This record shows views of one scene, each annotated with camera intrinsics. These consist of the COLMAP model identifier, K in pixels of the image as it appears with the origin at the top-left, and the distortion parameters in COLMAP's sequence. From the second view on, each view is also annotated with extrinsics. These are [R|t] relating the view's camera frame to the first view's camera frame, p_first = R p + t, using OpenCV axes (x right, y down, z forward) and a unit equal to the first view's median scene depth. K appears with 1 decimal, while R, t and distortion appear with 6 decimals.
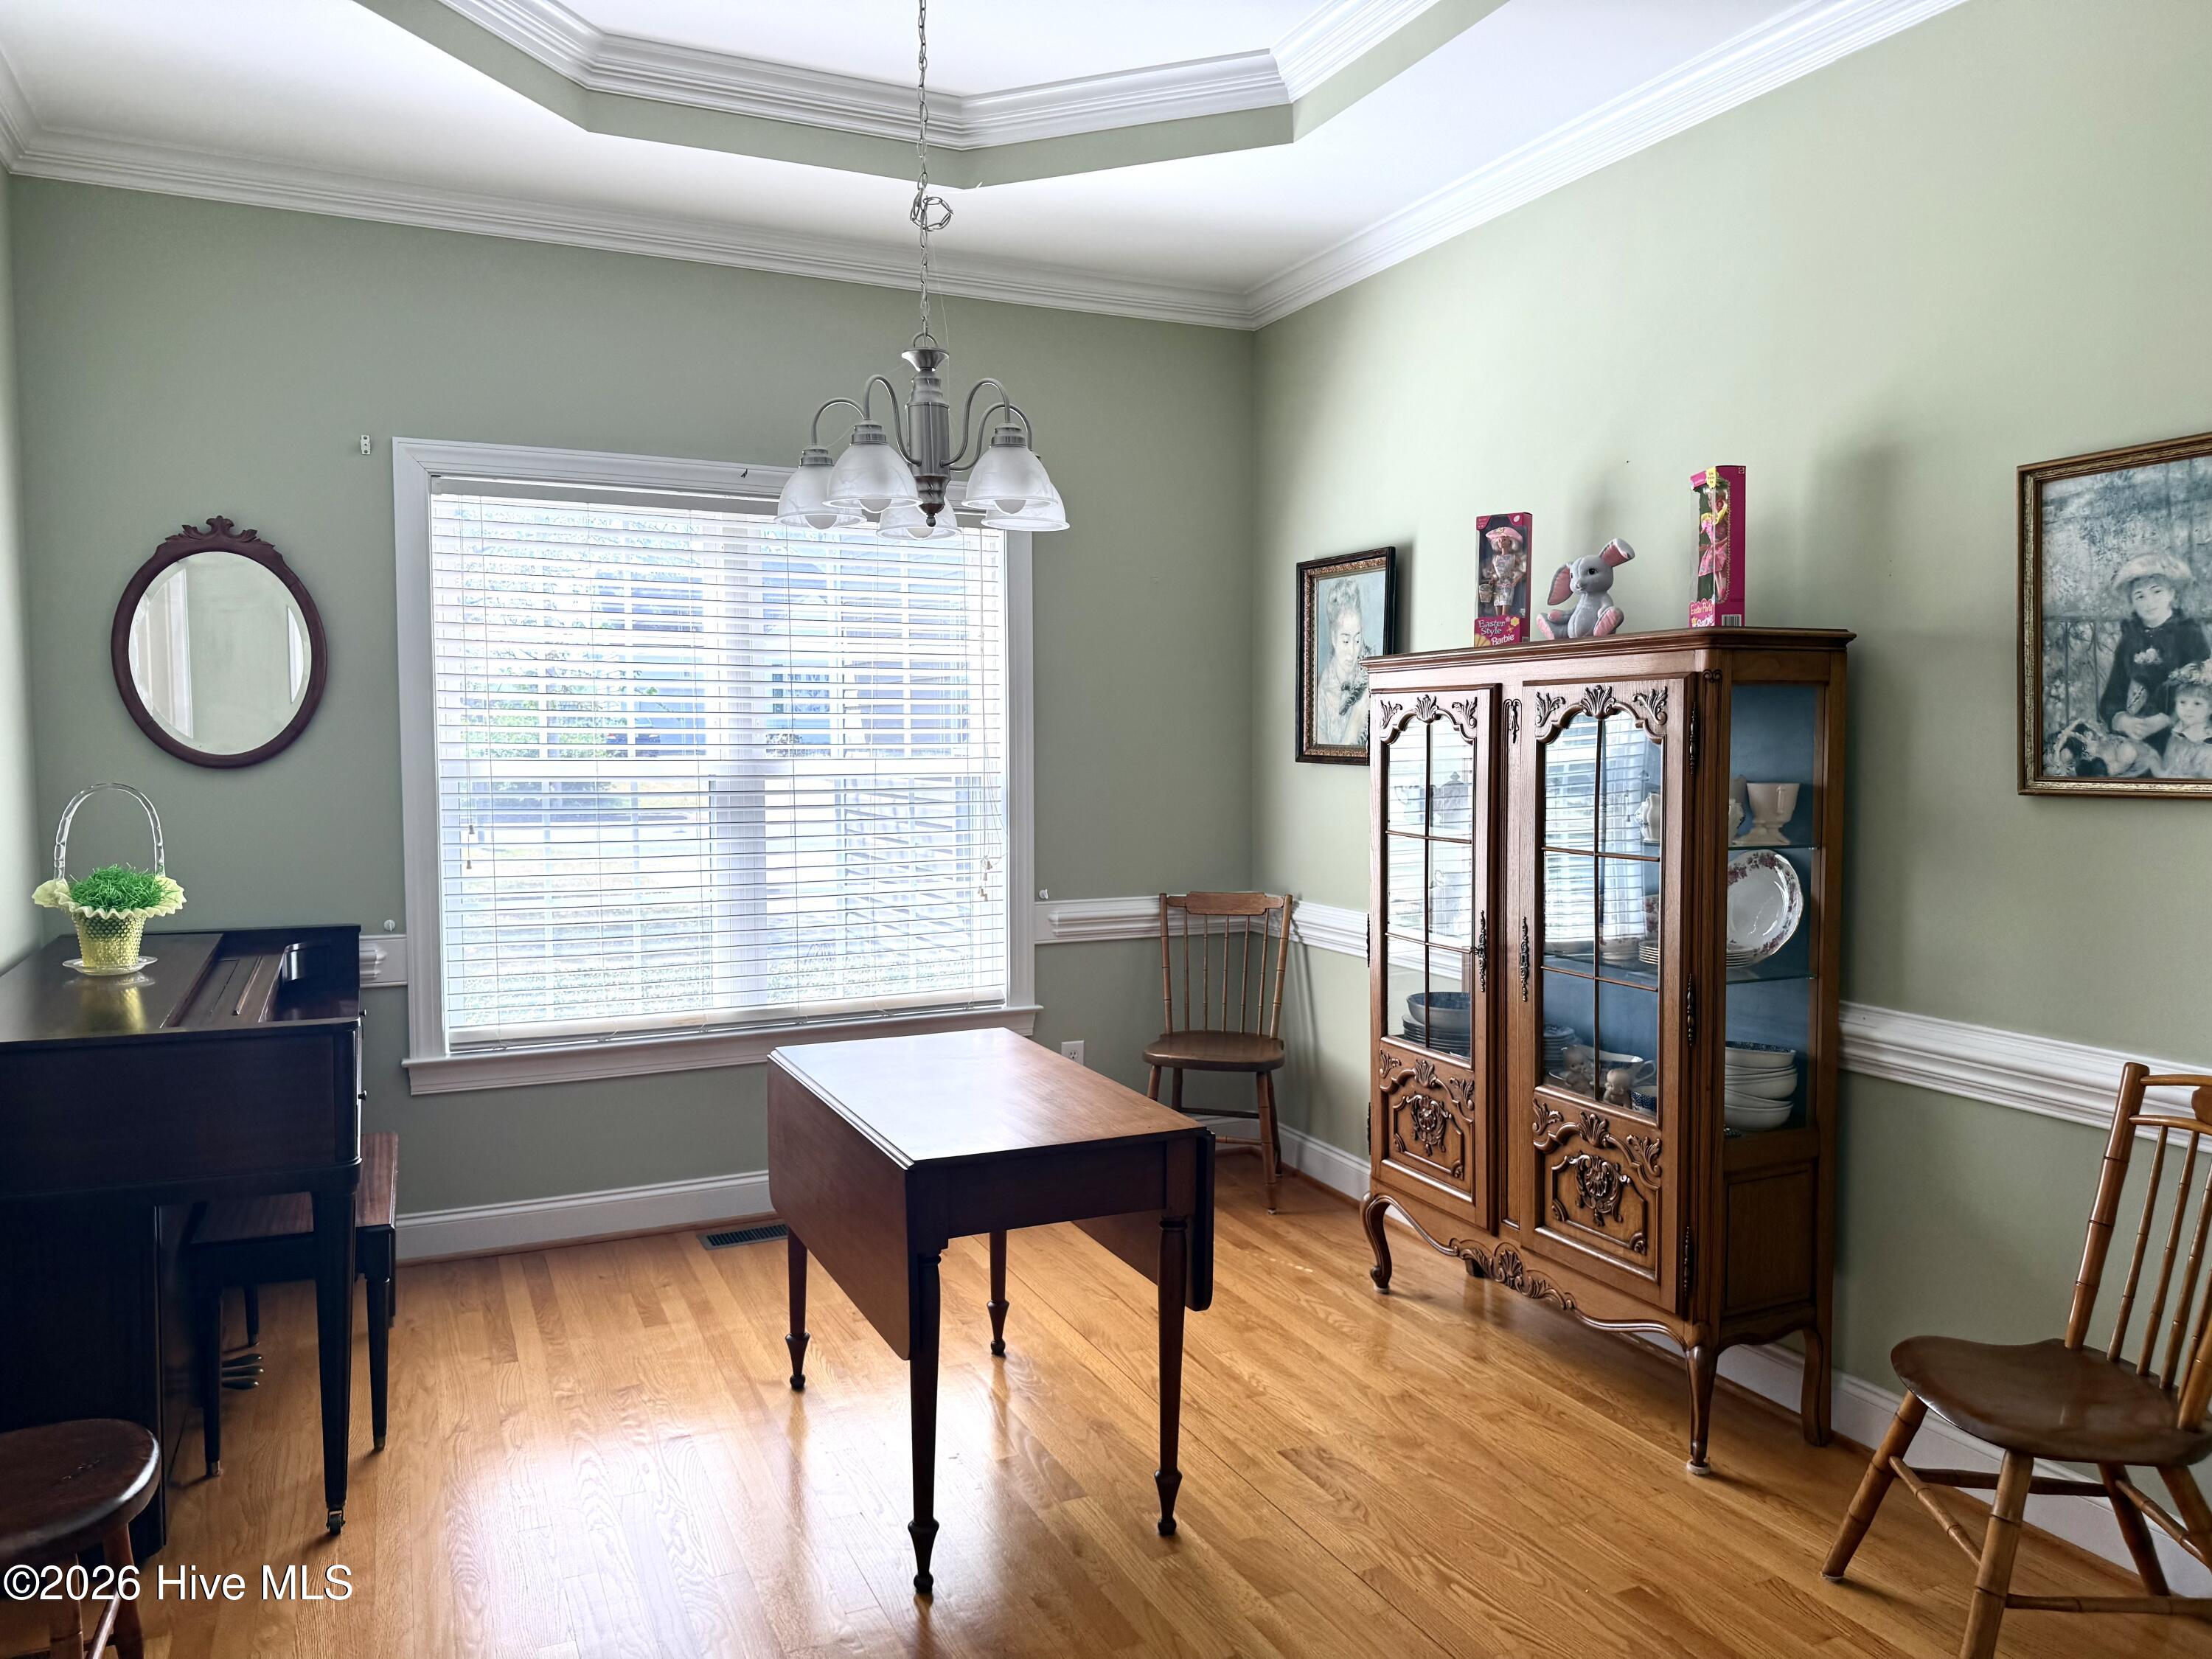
lens RADIAL K [[1546.0, 0, 1114.5], [0, 1546.0, 832.2], [0, 0, 1]] dist [0.035699, -0.036639]
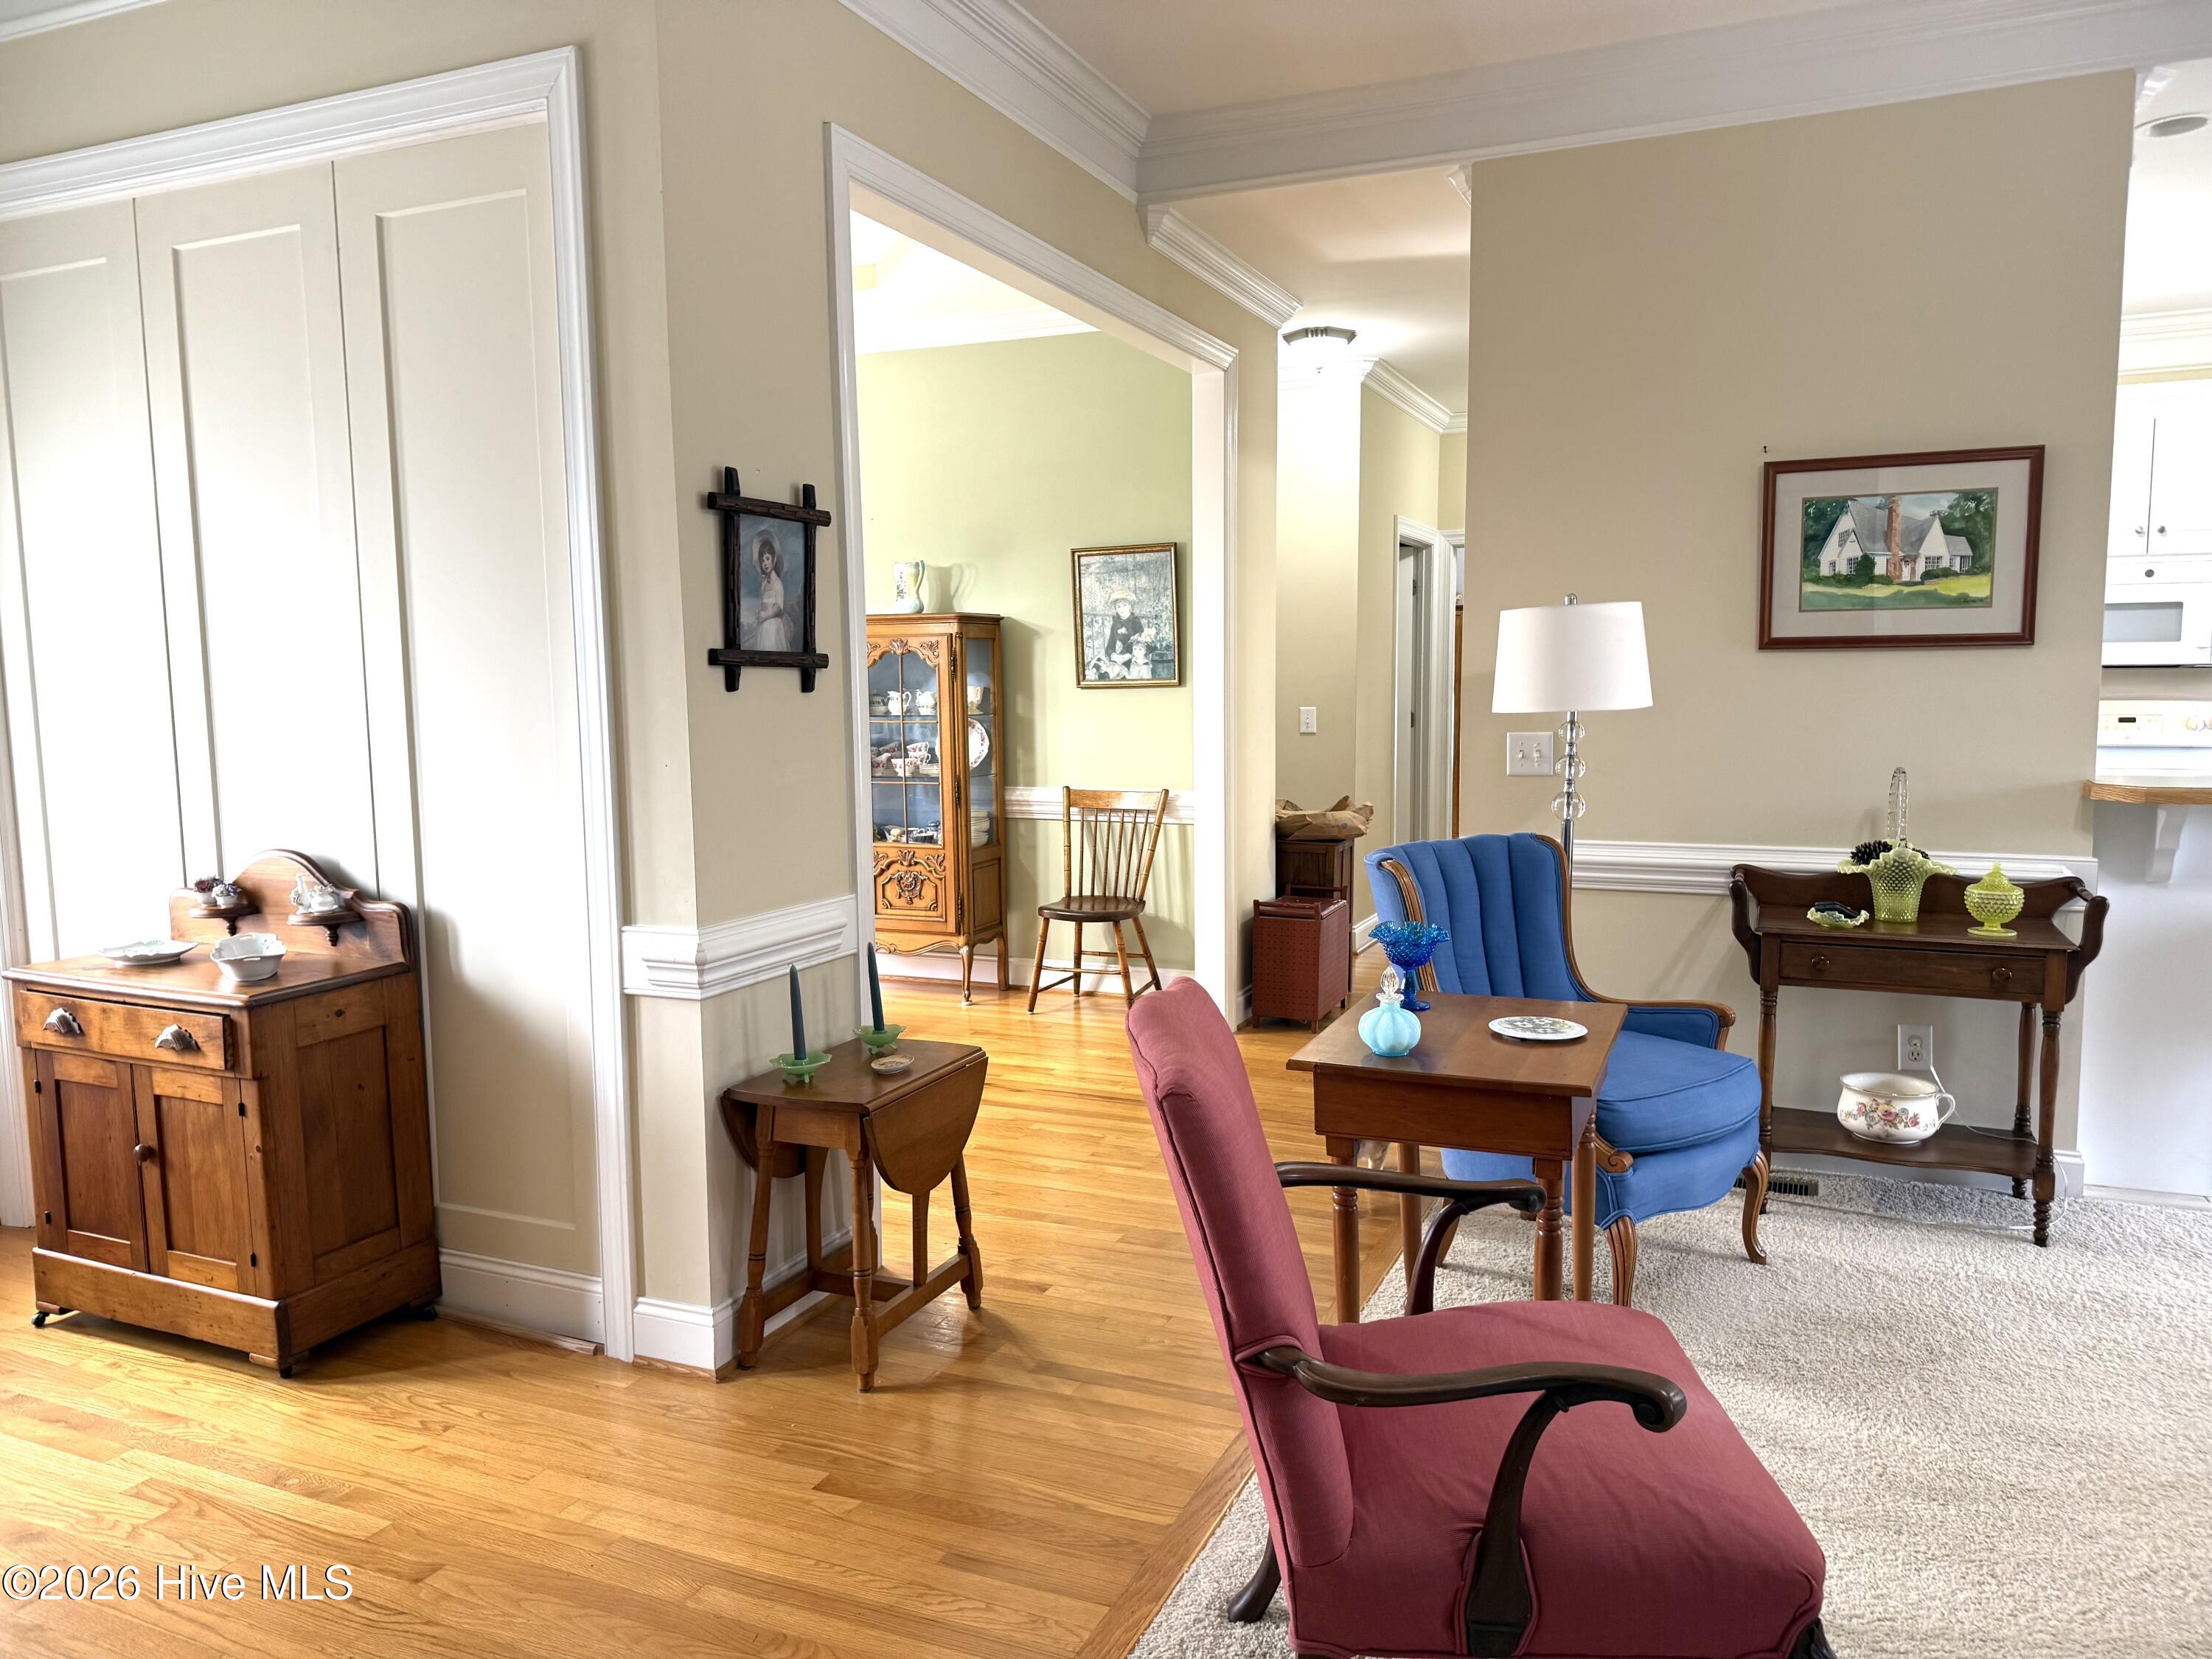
lens RADIAL K [[1546.0, 0, 1103.3], [0, 1546.0, 848.0], [0, 0, 1]] dist [0.035699, -0.036639]
pose [[0.753944, -0.072262, 0.652952, -0.952696], [0.046804, 0.997315, 0.056329, 0.089136], [-0.655269, -0.011908, 0.755302, -0.816715]]
